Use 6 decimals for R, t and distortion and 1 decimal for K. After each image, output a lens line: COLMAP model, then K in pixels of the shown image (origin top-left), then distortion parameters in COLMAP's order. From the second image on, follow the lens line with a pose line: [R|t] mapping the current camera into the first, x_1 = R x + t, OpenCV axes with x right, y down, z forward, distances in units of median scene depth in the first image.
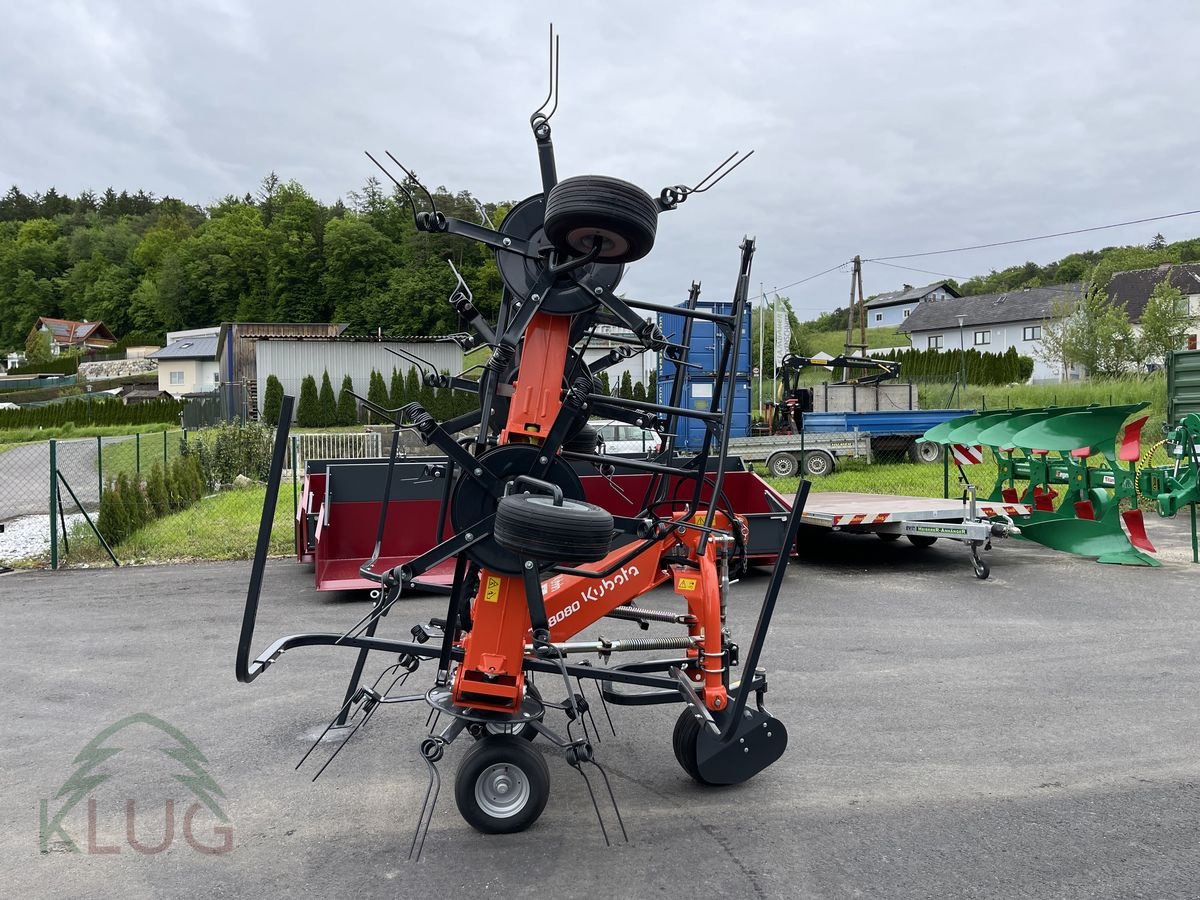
lens RADIAL K [[901.7, 0, 598.3], [0, 901.7, 456.3], [0, 0, 1]] dist [0.085564, -0.111623]
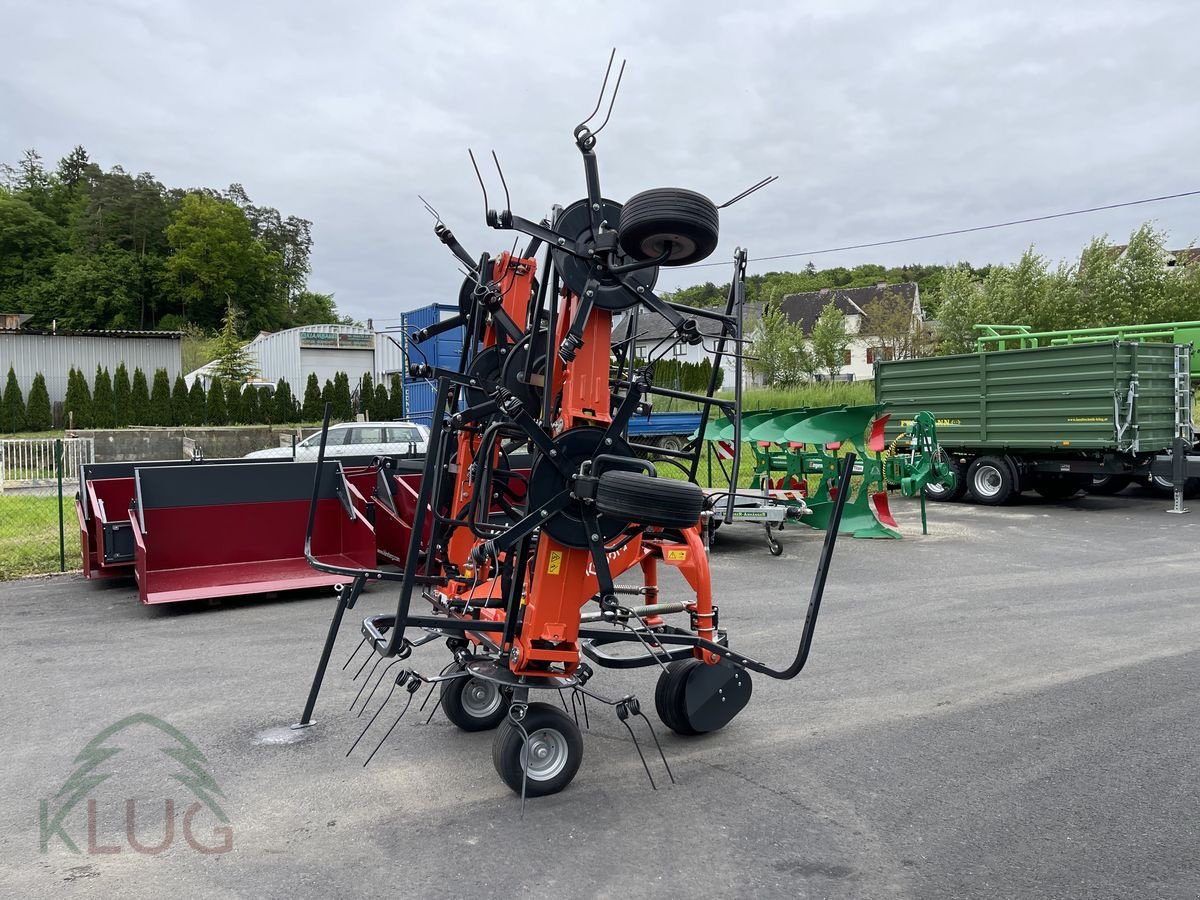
lens RADIAL K [[903.0, 0, 596.2], [0, 903.0, 447.5], [0, 0, 1]] dist [0.079458, -0.100089]
pose [[0.950396, -0.012893, 0.310775, -0.049989], [0.017663, 0.999765, -0.012541, 0.003053], [-0.310541, 0.017408, 0.950401, -0.004922]]
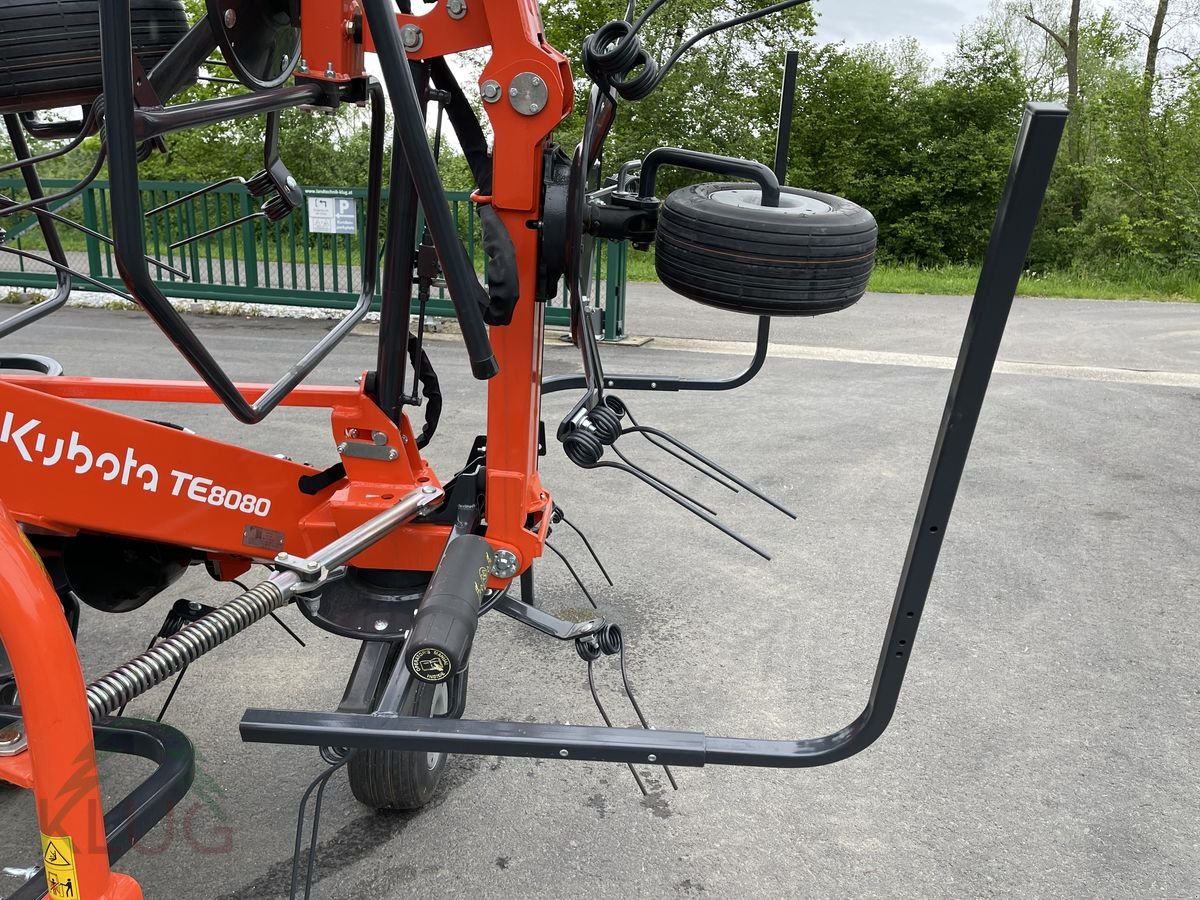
lens RADIAL K [[903.2, 0, 605.6], [0, 903.2, 458.7], [0, 0, 1]] dist [0.098091, -0.128936]
pose [[-0.131486, 0.263497, -0.955657, 0.049919], [-0.052951, 0.960784, 0.272196, 0.004004], [0.989903, 0.086393, -0.112378, 0.195384]]
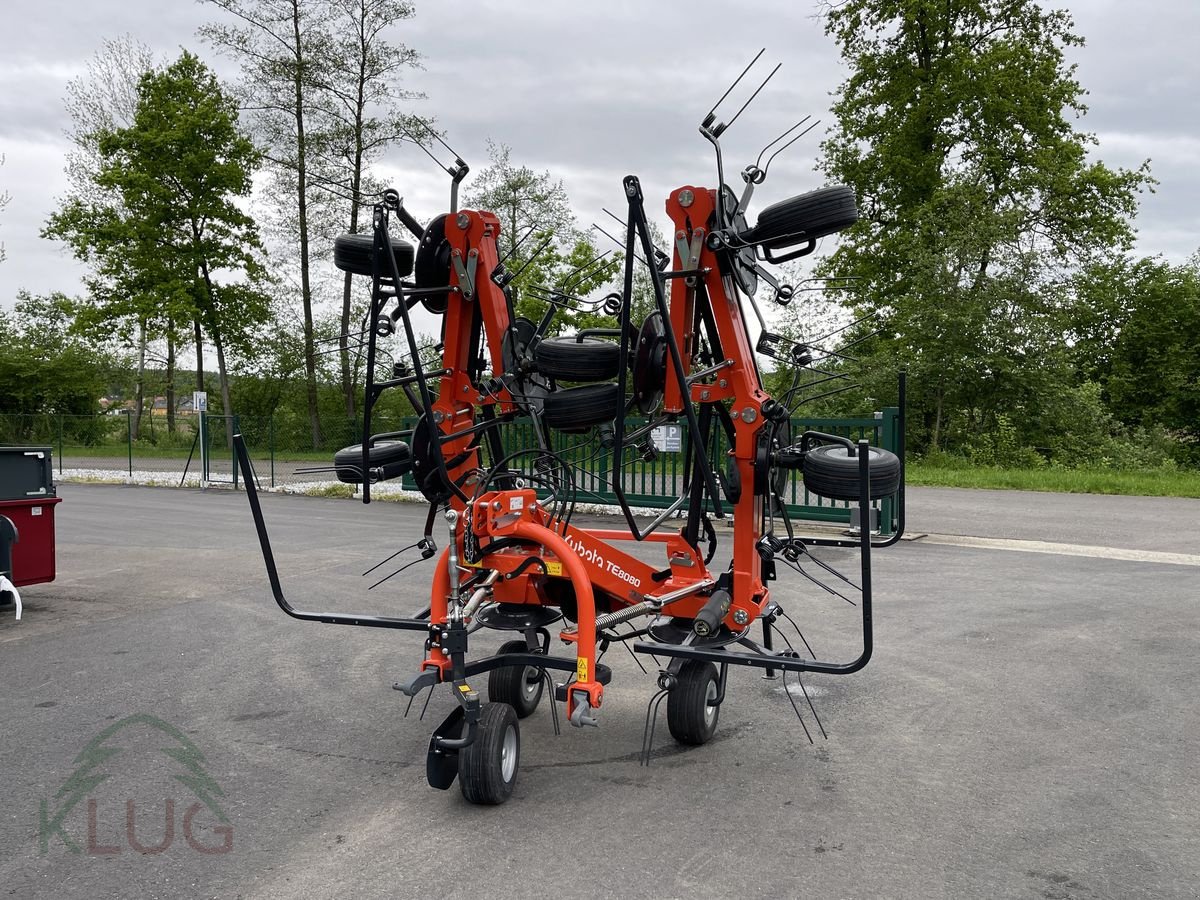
lens RADIAL K [[903.0, 0, 596.2], [0, 903.0, 447.5], [0, 0, 1]] dist [0.079458, -0.100089]
pose [[-0.464633, 0.038228, -0.884678, 0.129489], [-0.018496, 0.998431, 0.052857, -0.004124], [0.885310, 0.040923, -0.463197, 0.227796]]
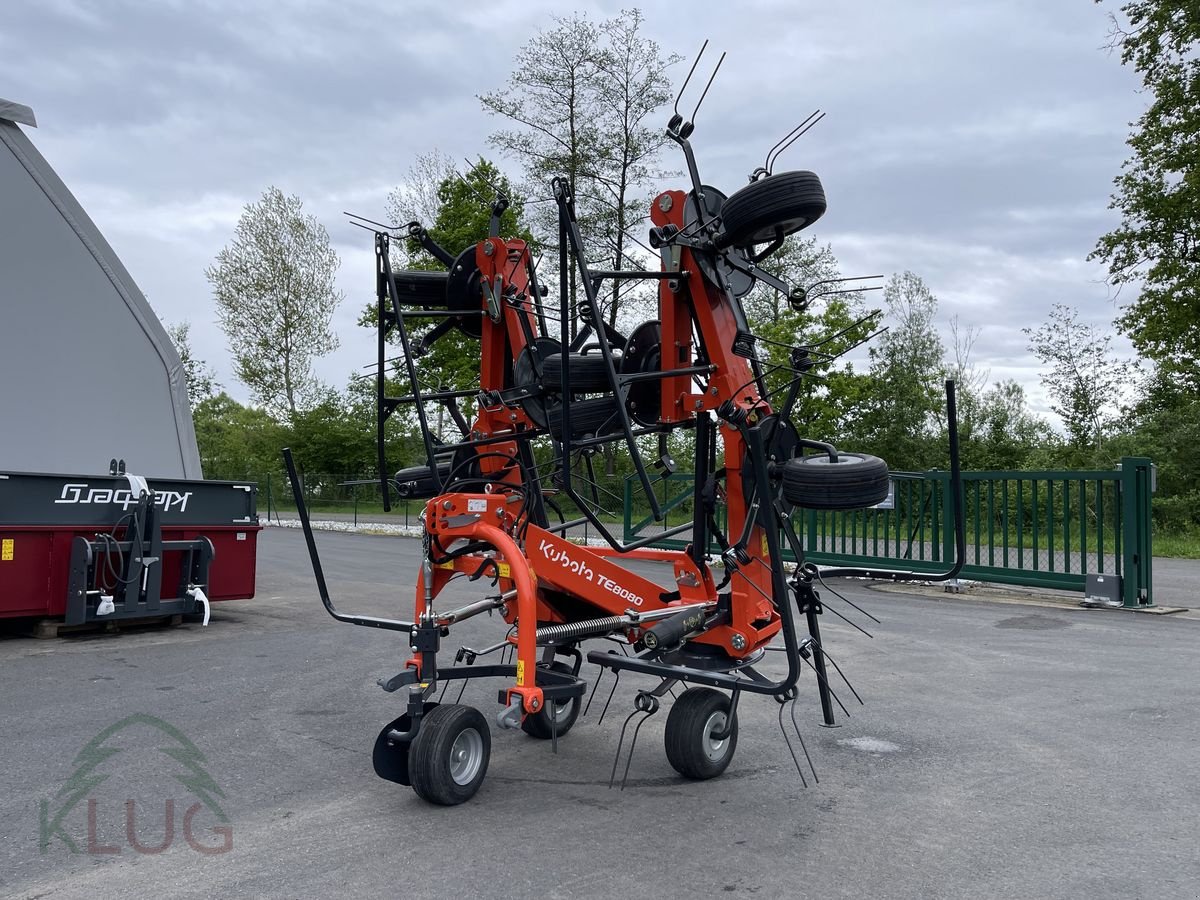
lens RADIAL K [[903.0, 0, 596.2], [0, 903.0, 447.5], [0, 0, 1]] dist [0.079458, -0.100089]
pose [[-0.717616, -0.028541, -0.695854, 0.099855], [-0.020147, 0.999592, -0.020223, 0.004901], [0.696147, -0.000493, -0.717899, 0.265913]]
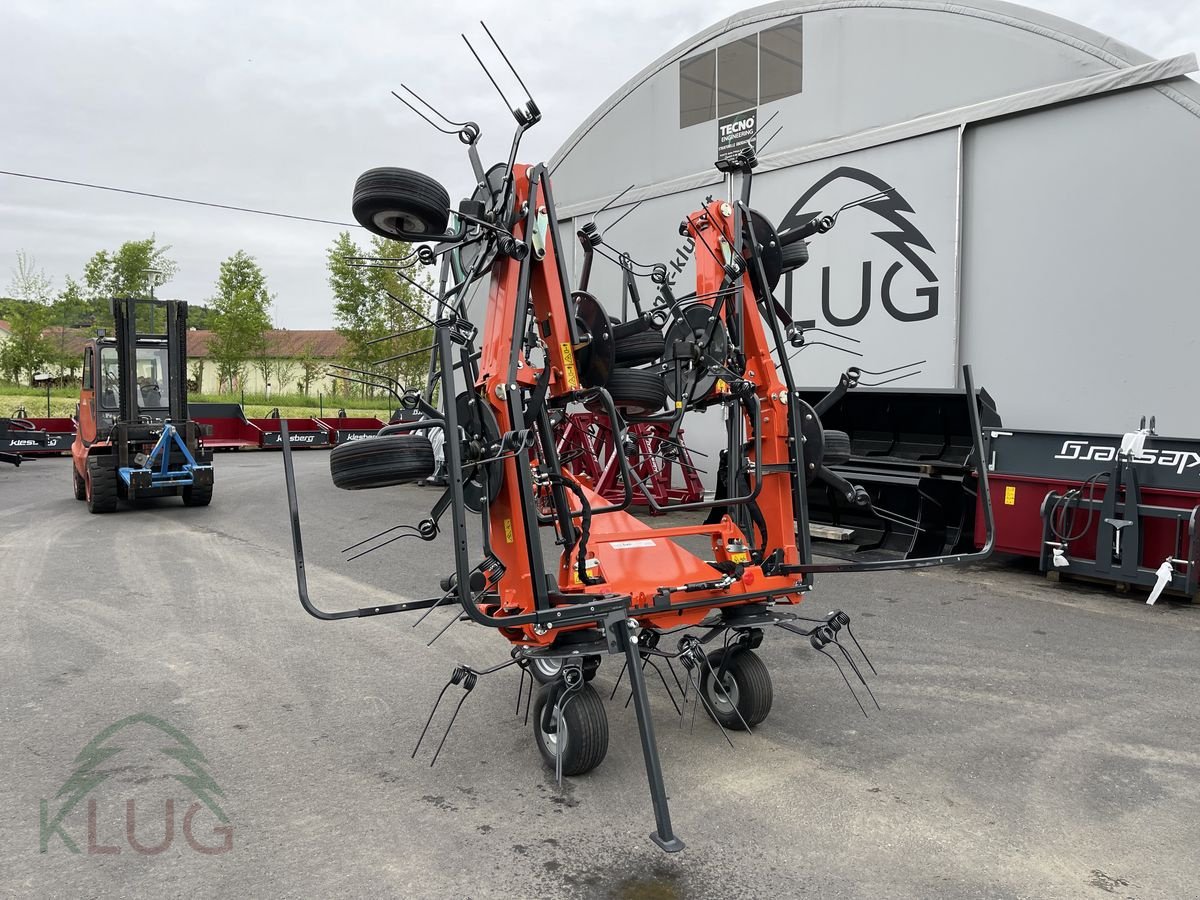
lens RADIAL K [[903.0, 0, 596.2], [0, 903.0, 447.5], [0, 0, 1]] dist [0.079458, -0.100089]
pose [[-0.500692, -0.031342, 0.865058, -0.139513], [0.021533, 0.998584, 0.048643, -0.001452], [-0.865357, 0.042982, -0.499309, 0.235847]]
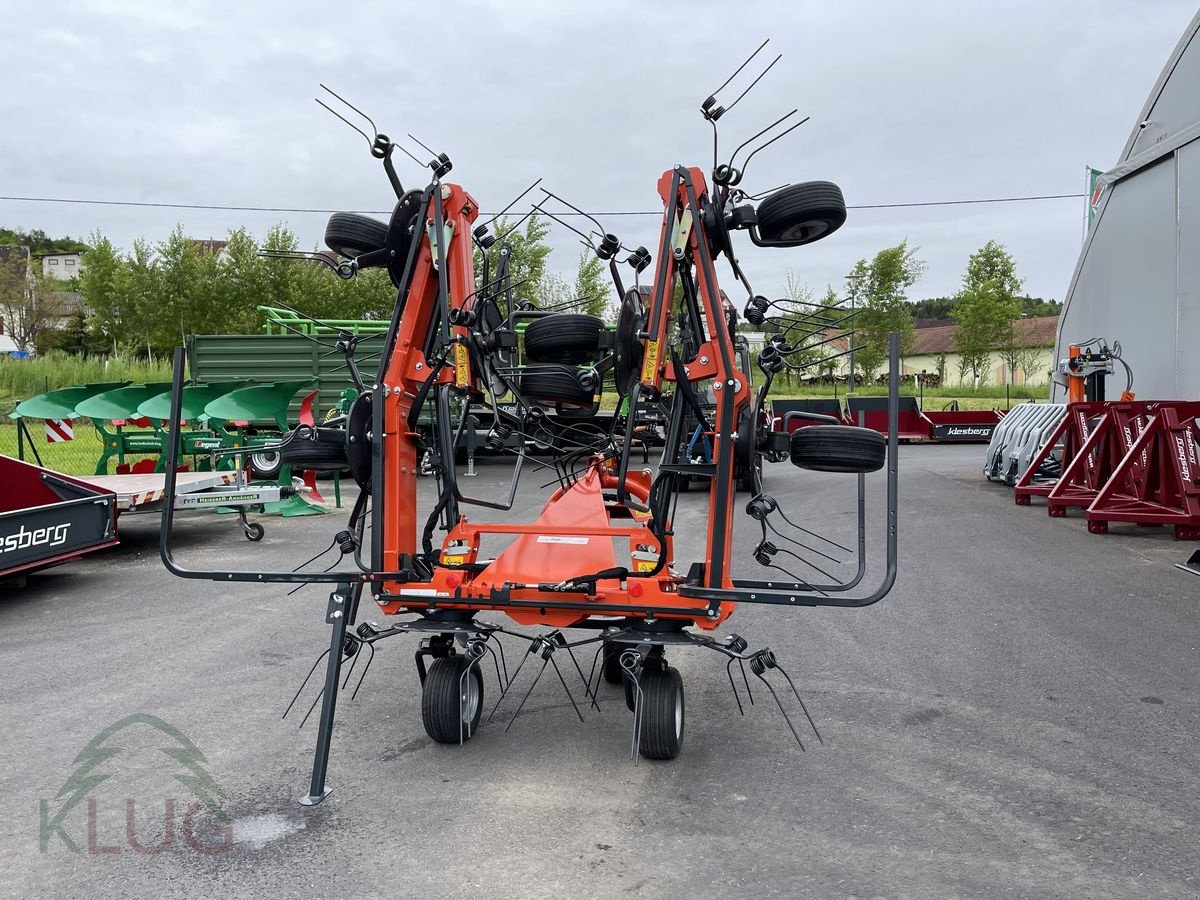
lens RADIAL K [[903.0, 0, 596.2], [0, 903.0, 447.5], [0, 0, 1]] dist [0.079458, -0.100089]
pose [[0.316752, -0.040959, 0.947624, -0.152112], [0.035203, 0.998887, 0.031407, 0.002485], [-0.947855, 0.023411, 0.317841, 0.099392]]
